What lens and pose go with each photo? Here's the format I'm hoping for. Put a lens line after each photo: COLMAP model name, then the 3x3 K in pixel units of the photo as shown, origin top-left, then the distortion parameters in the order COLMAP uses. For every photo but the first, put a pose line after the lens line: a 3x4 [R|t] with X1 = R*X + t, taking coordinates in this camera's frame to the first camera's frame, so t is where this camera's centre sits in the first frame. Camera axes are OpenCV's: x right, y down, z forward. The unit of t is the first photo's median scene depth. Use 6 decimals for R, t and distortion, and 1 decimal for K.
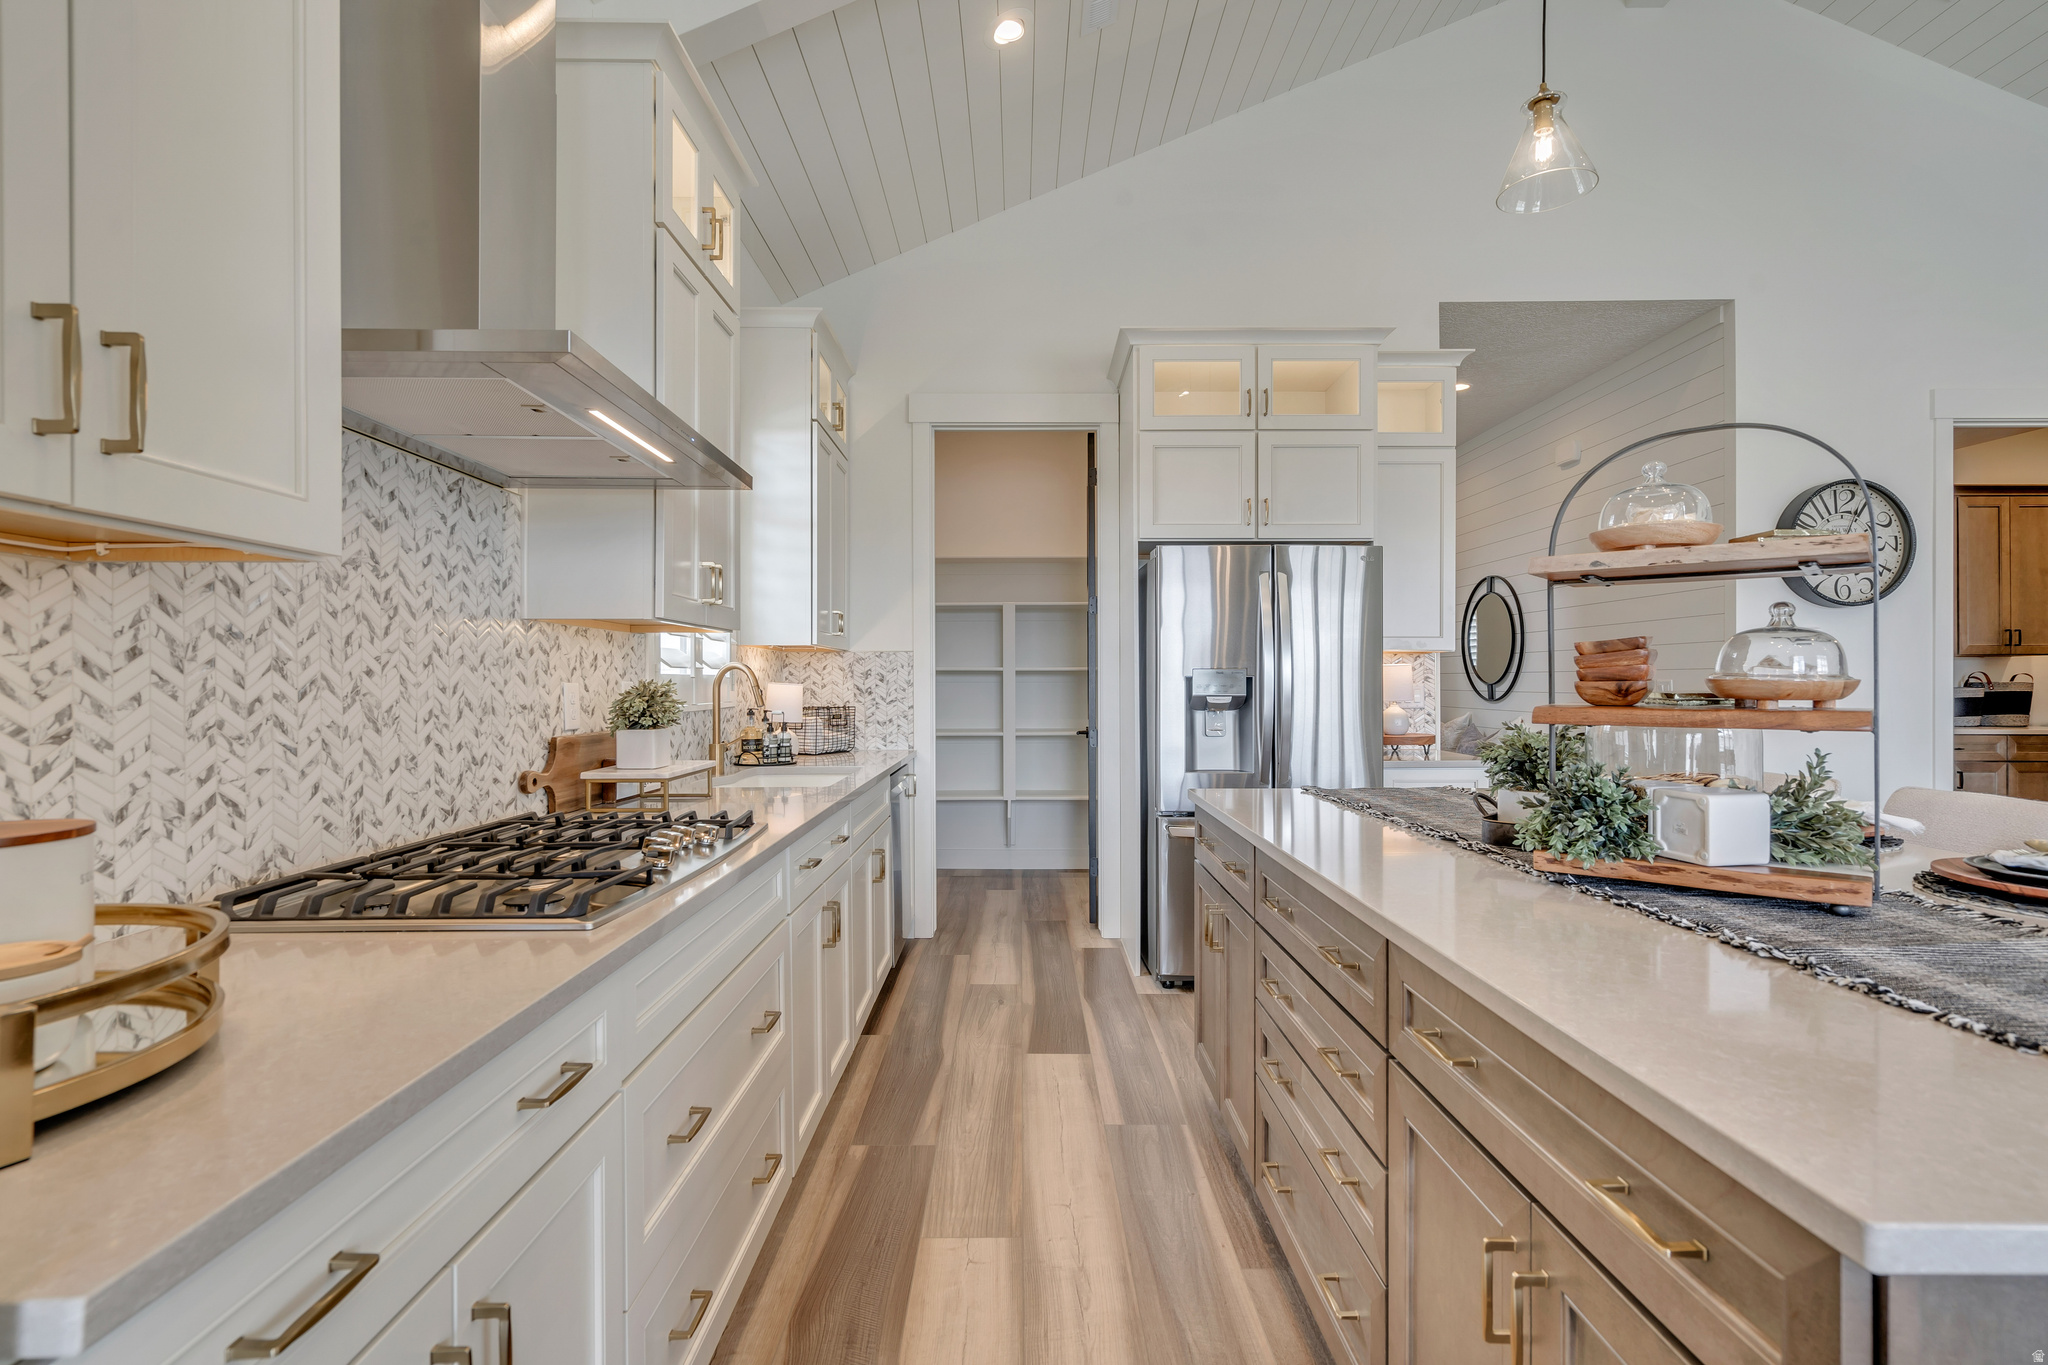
lens RADIAL K [[979.5, 0, 1019.3], [0, 979.5, 681.7], [0, 0, 1]] dist [-0.001809, -0.000256]
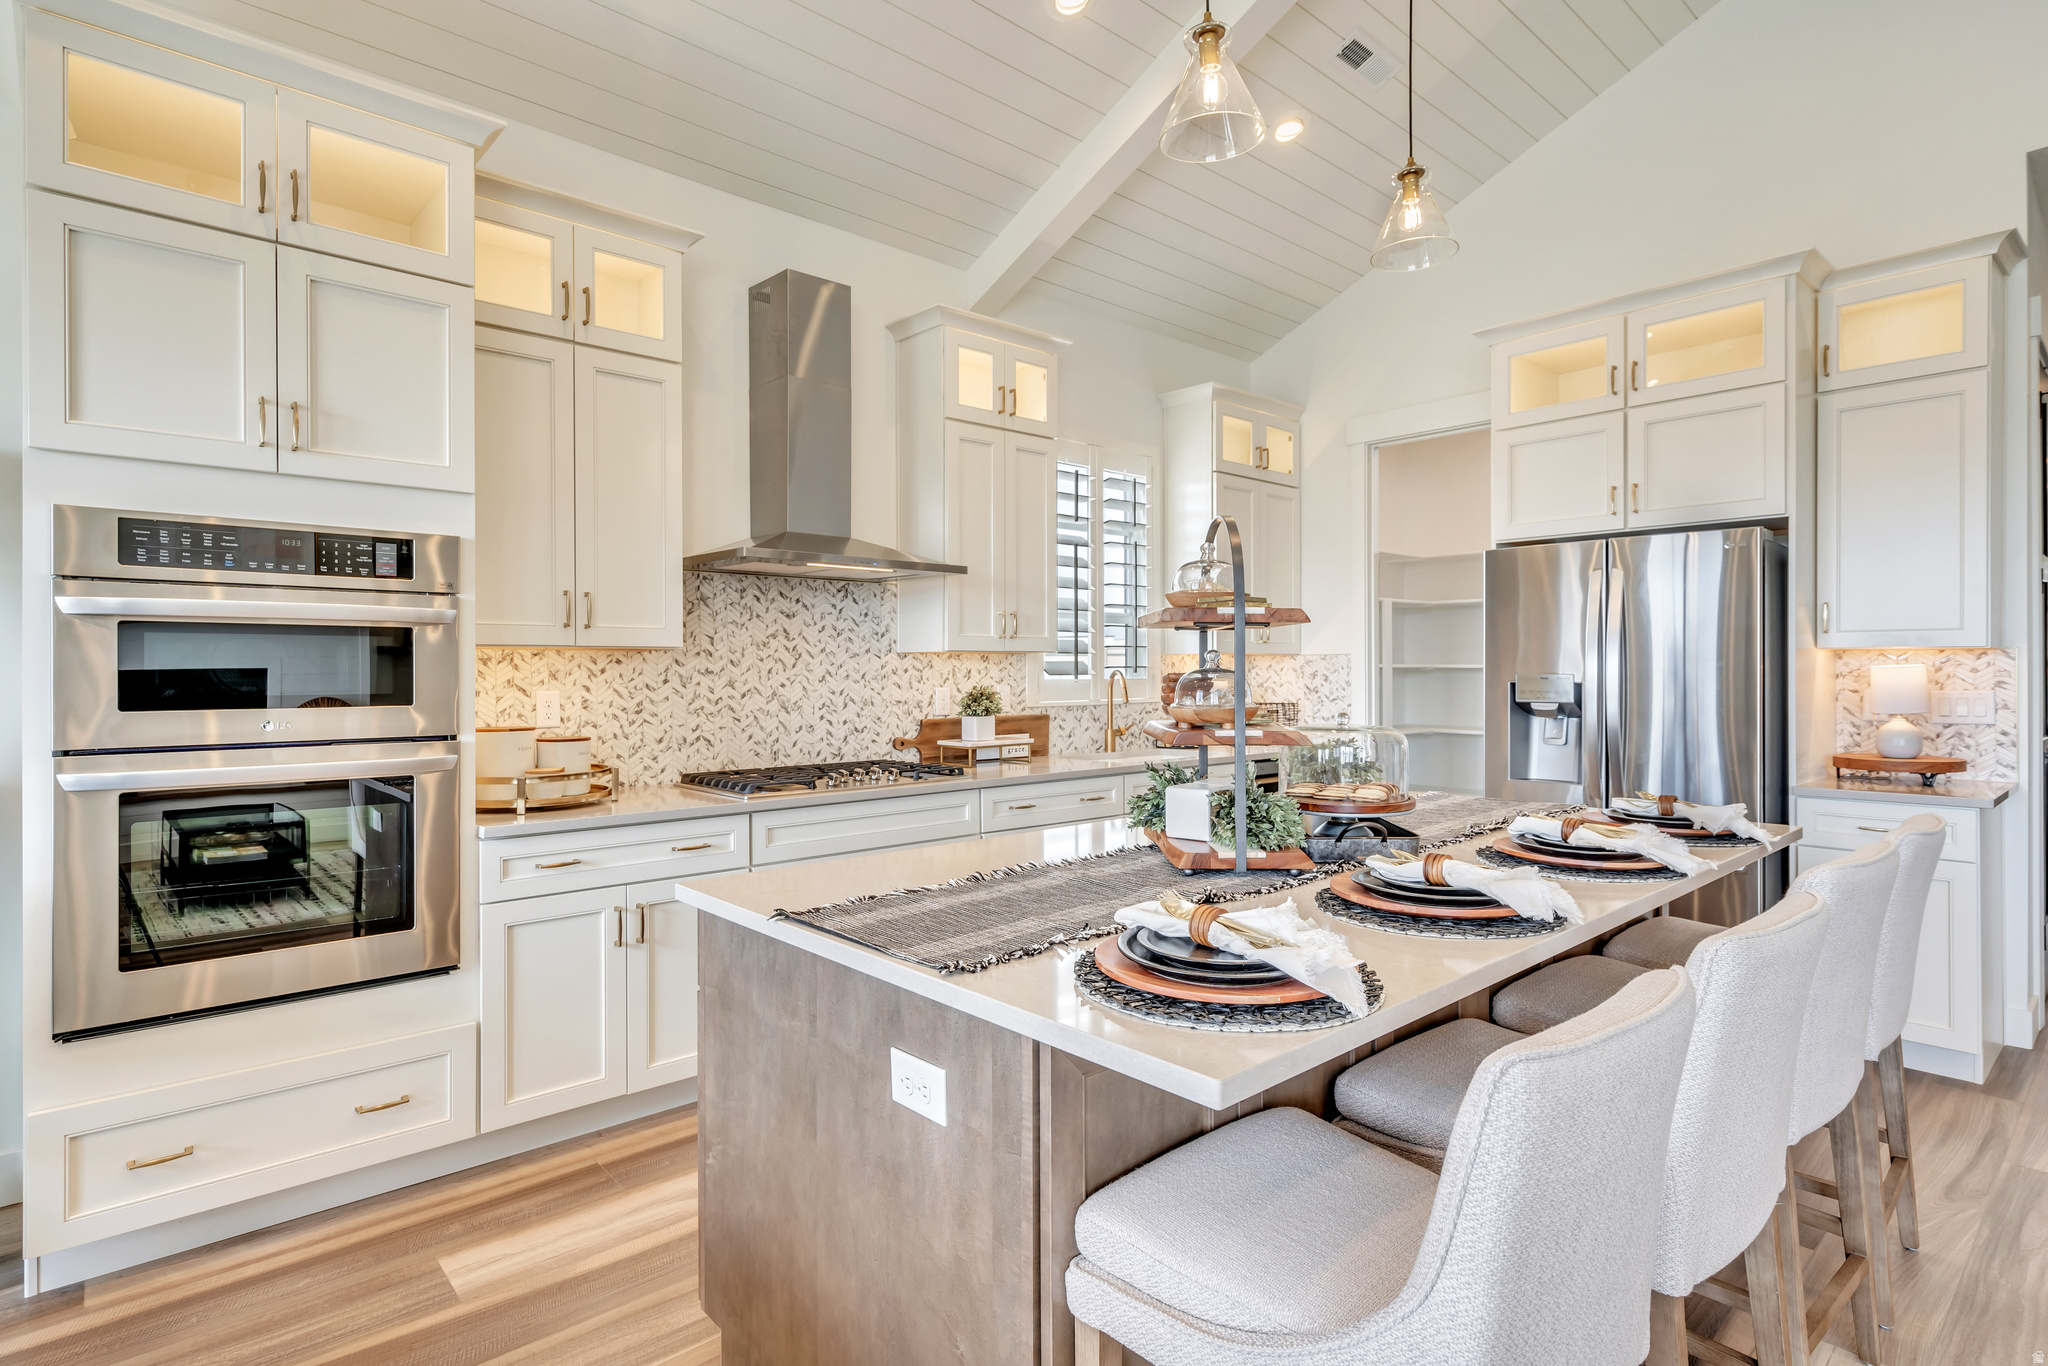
lens RADIAL K [[1032.8, 0, 1014.7], [0, 1032.8, 673.5], [0, 0, 1]] dist [-0.000334, 0.003651]
pose [[0.667388, 0.003019, -0.744704, 1.248777], [0.002867, 0.999974, 0.006623, -0.044935], [0.744705, -0.006555, 0.667362, -0.125850]]
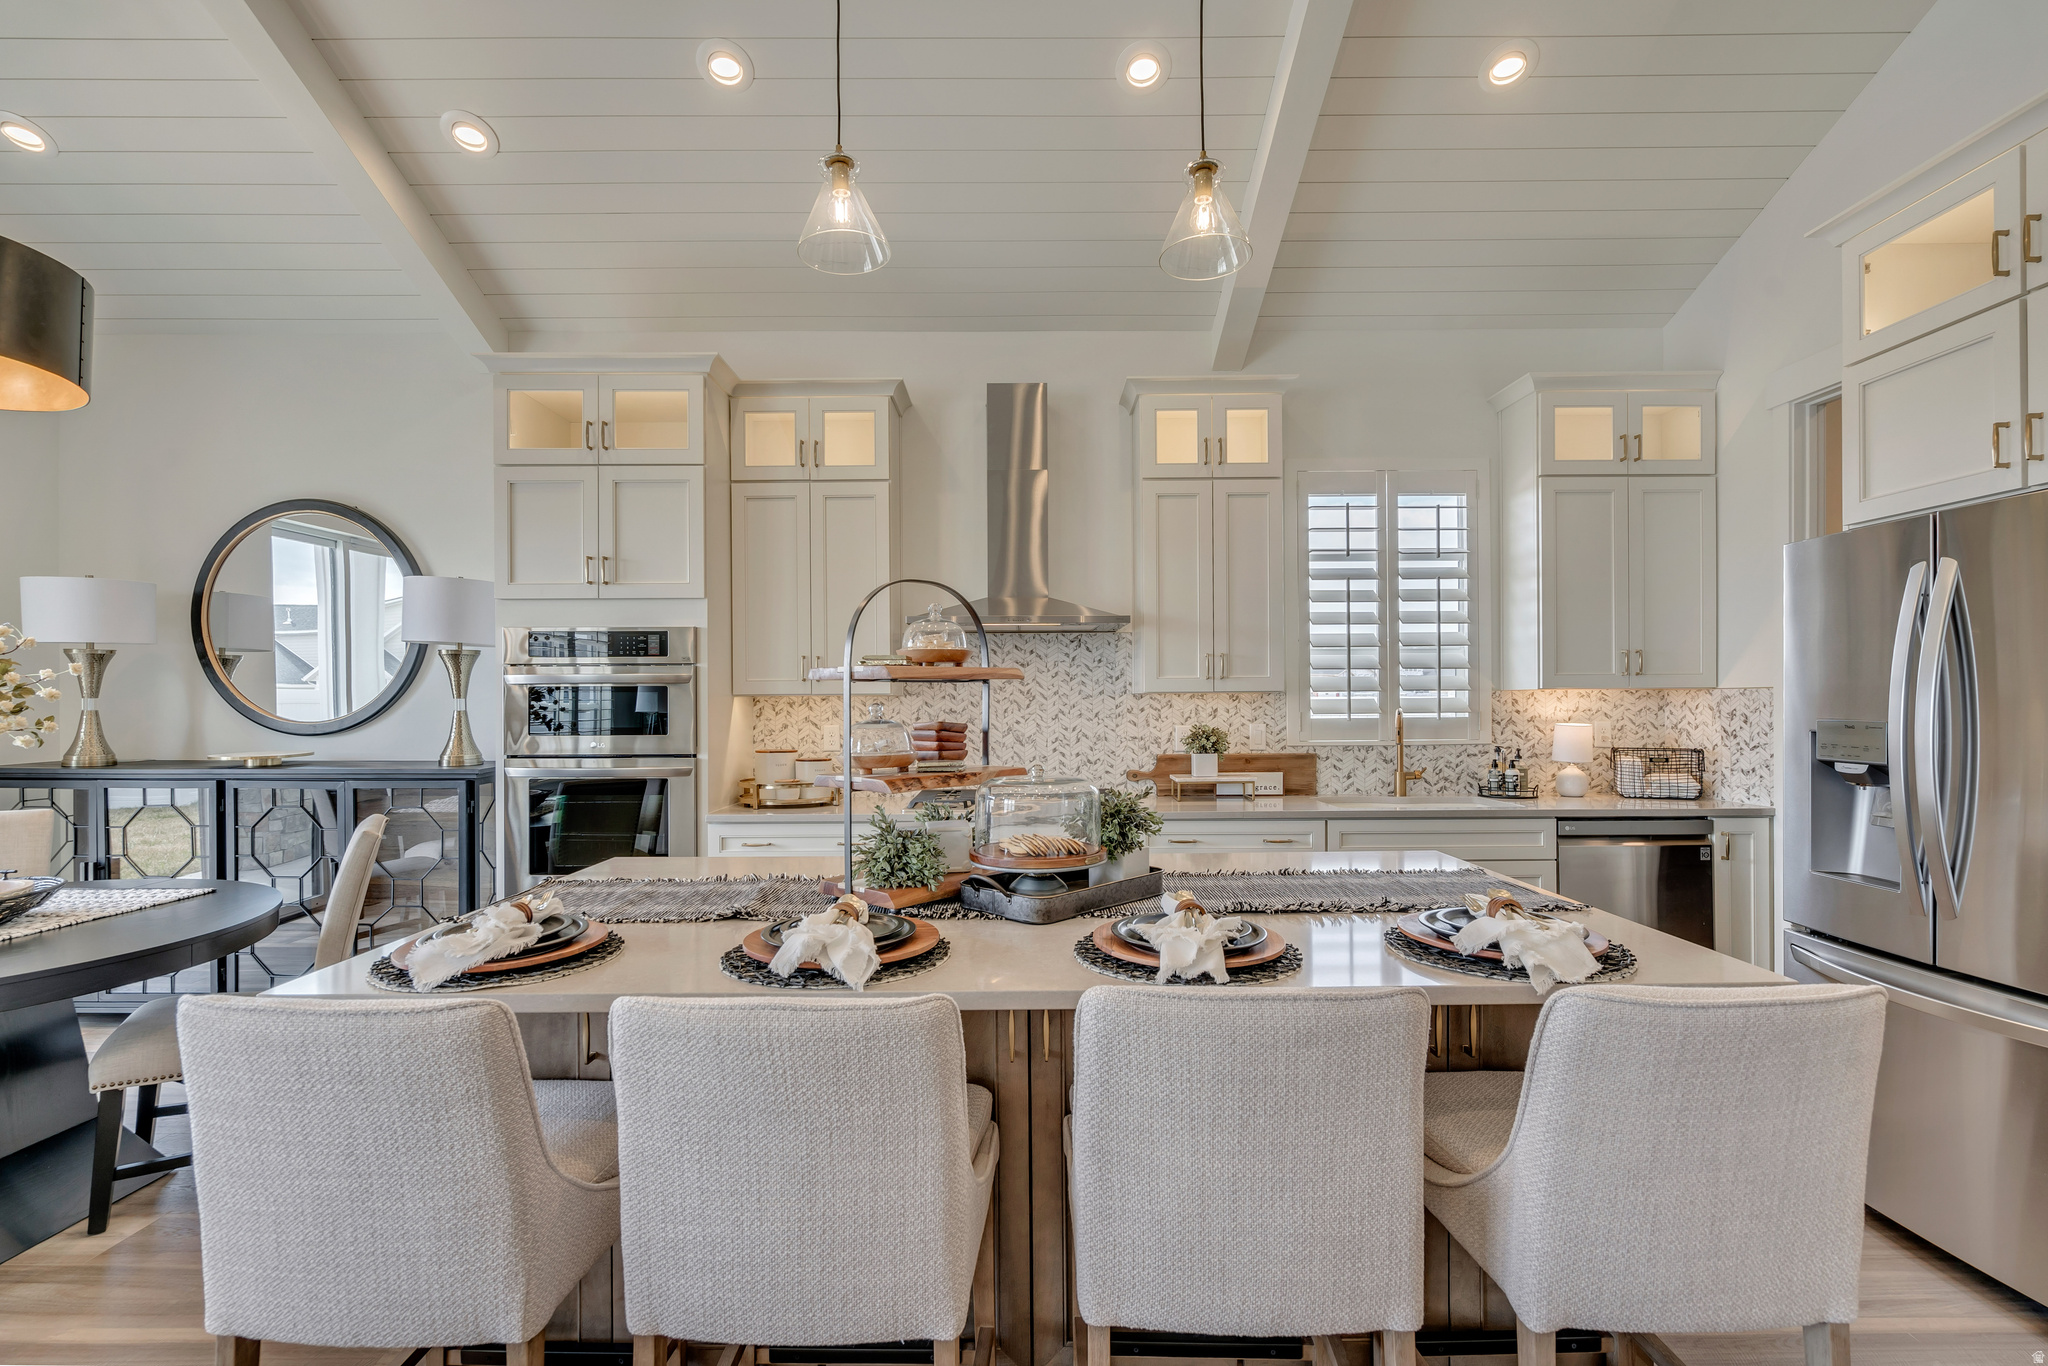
lens RADIAL K [[932.1, 0, 1030.2], [0, 932.1, 702.1], [0, 0, 1]] dist [-0.000988, 0.001352]
pose [[0.007201, 0.002694, -0.999970, 1.669586], [0.007861, 0.999965, 0.002750, -0.064326], [0.999943, -0.007881, 0.007179, 0.924537]]
